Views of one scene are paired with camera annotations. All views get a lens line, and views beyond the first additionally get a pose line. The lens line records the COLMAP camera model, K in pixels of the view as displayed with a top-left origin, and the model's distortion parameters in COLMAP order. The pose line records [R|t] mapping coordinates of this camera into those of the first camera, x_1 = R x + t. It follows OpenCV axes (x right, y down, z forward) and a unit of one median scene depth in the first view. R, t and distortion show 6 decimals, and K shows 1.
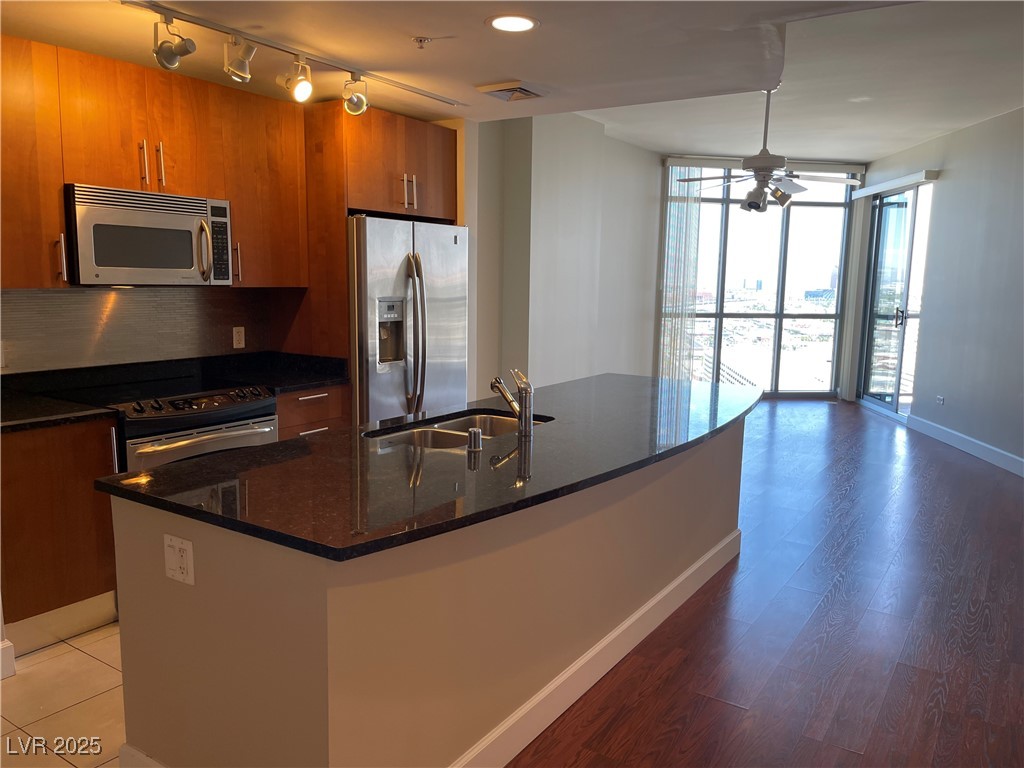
lens RADIAL K [[793.5, 0, 517.4], [0, 793.5, 387.4], [0, 0, 1]] dist [0.048057, -0.003431]
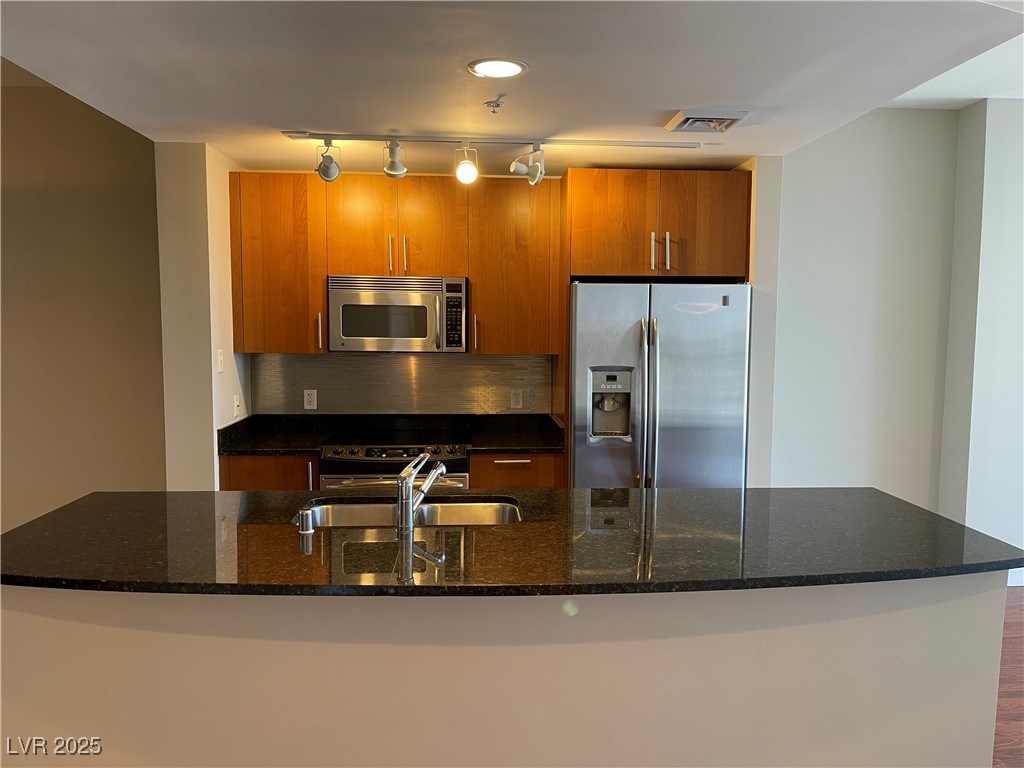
lens RADIAL K [[774.1, 0, 513.0], [0, 774.1, 390.4], [0, 0, 1]] dist [0.063322, -0.070216]
pose [[0.592718, 0.059309, -0.803223, 0.281201], [-0.109846, 0.993919, -0.007668, -0.037429], [0.797884, 0.092776, 0.595629, 0.209500]]
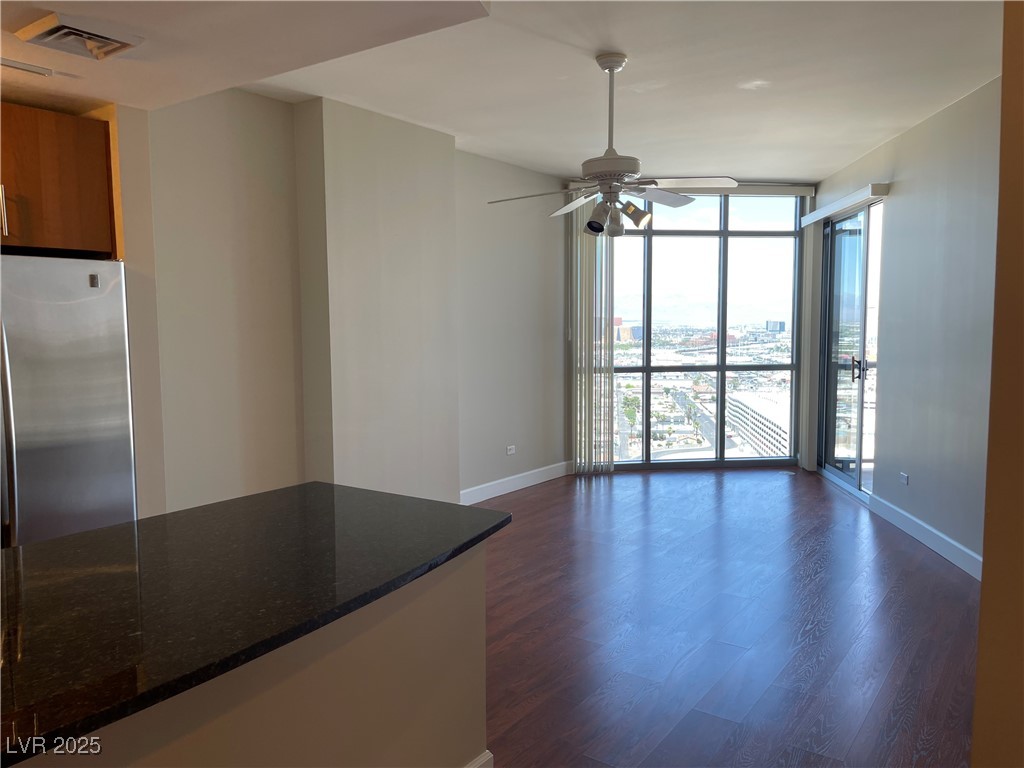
lens RADIAL K [[781.9, 0, 512.0], [0, 781.9, 384.0], [0, 0, 1]] dist [0.050663, -0.072895]
pose [[0.998828, -0.020917, -0.043646, 0.183601], [0.018144, 0.997849, -0.062989, -0.032283], [0.044870, 0.062124, 0.997059, 0.226087]]
